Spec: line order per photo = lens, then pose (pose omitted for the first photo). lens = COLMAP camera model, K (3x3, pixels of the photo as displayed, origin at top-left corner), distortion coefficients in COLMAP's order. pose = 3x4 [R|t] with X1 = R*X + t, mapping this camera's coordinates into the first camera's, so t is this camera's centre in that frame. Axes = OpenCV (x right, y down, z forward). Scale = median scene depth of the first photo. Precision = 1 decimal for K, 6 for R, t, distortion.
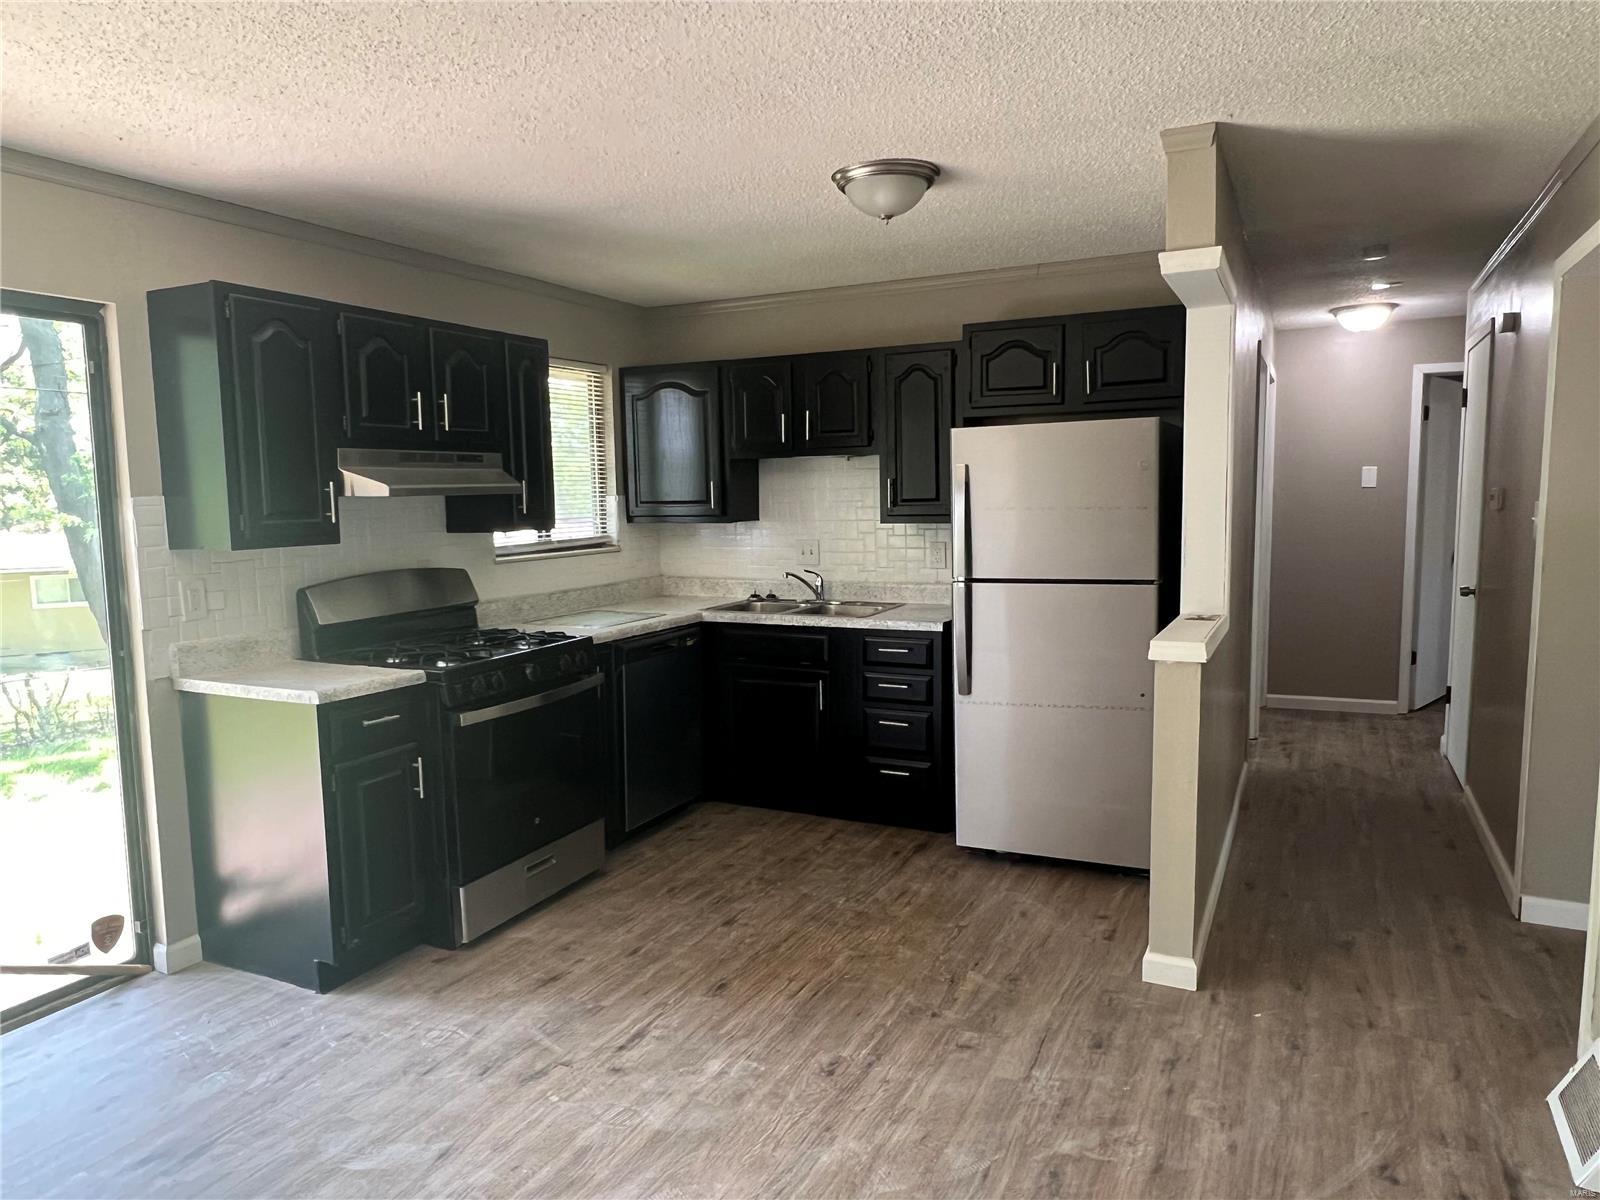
lens RADIAL K [[1058.8, 0, 797.0], [0, 1058.8, 599.8], [0, 0, 1]] dist [0.011294, -0.007522]
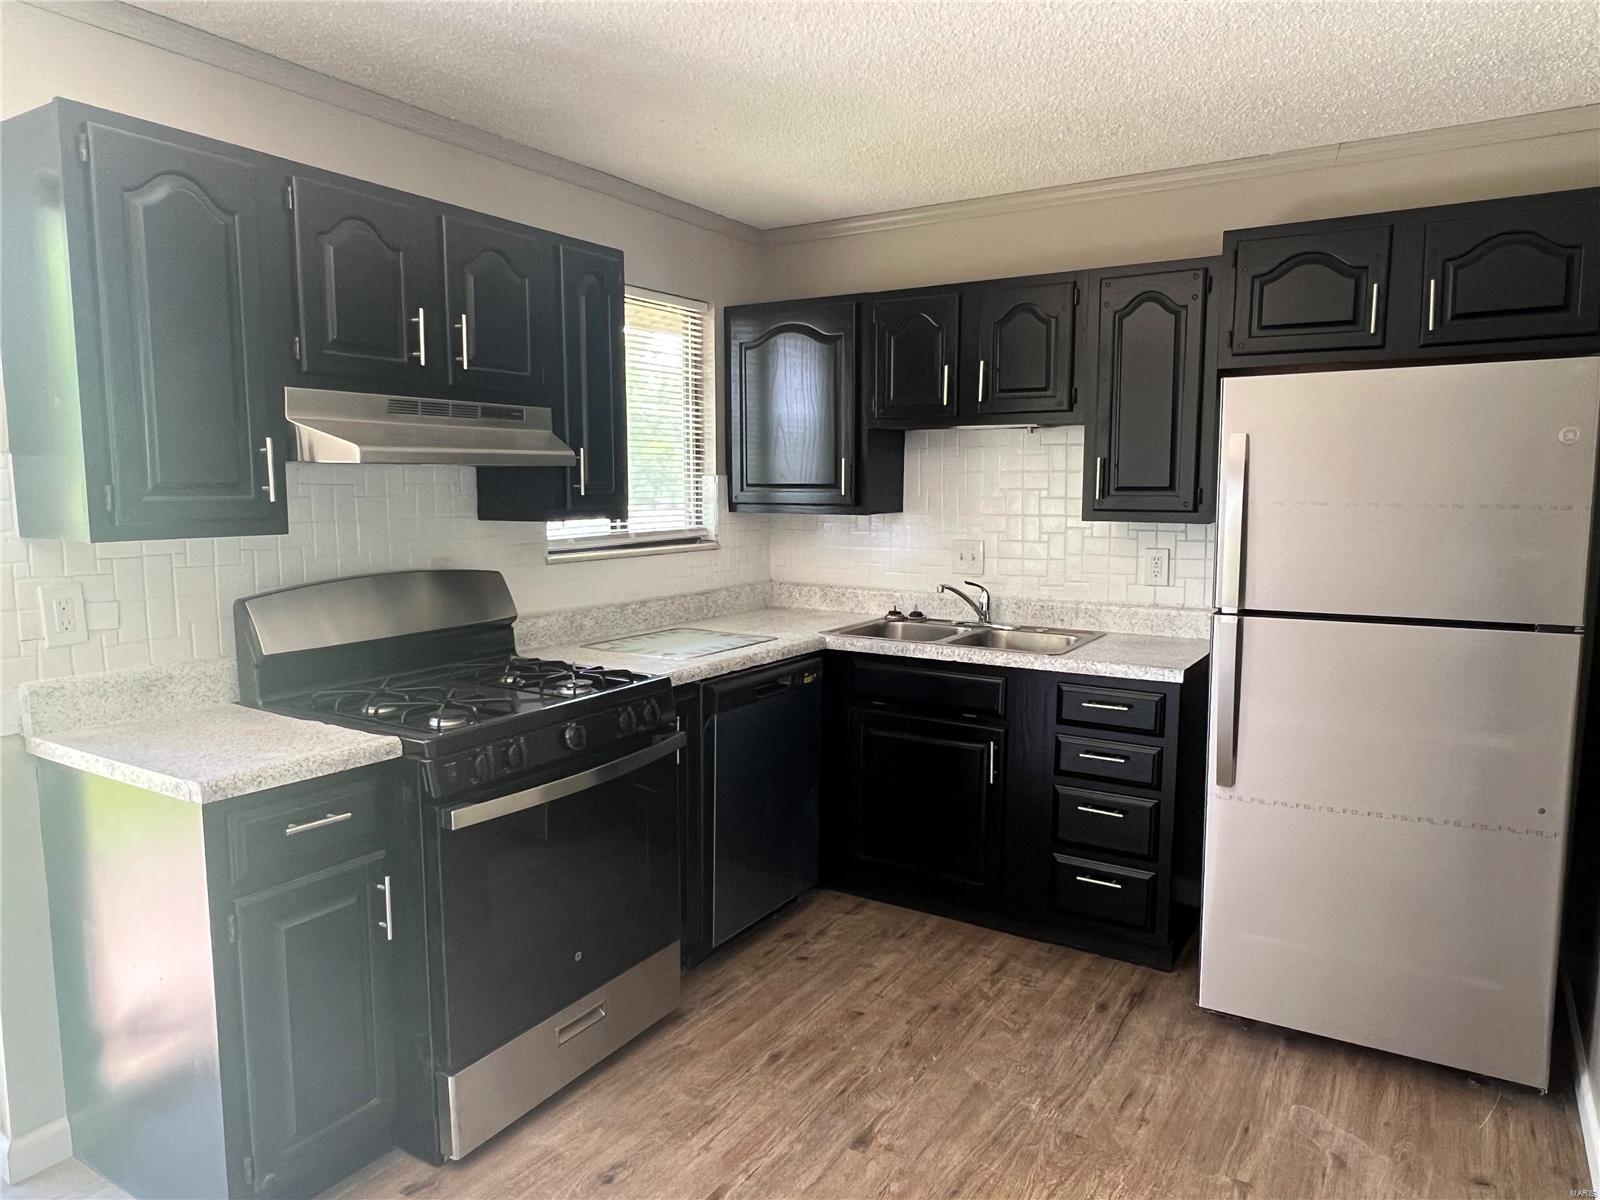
lens RADIAL K [[1058.8, 0, 801.1], [0, 1058.8, 600.8], [0, 0, 1]] dist [0.011294, -0.007522]
pose [[0.995054, 0.031317, -0.094267, -0.044867], [-0.030410, 0.999477, 0.011036, -0.024023], [0.094563, -0.008115, 0.995486, 0.317317]]
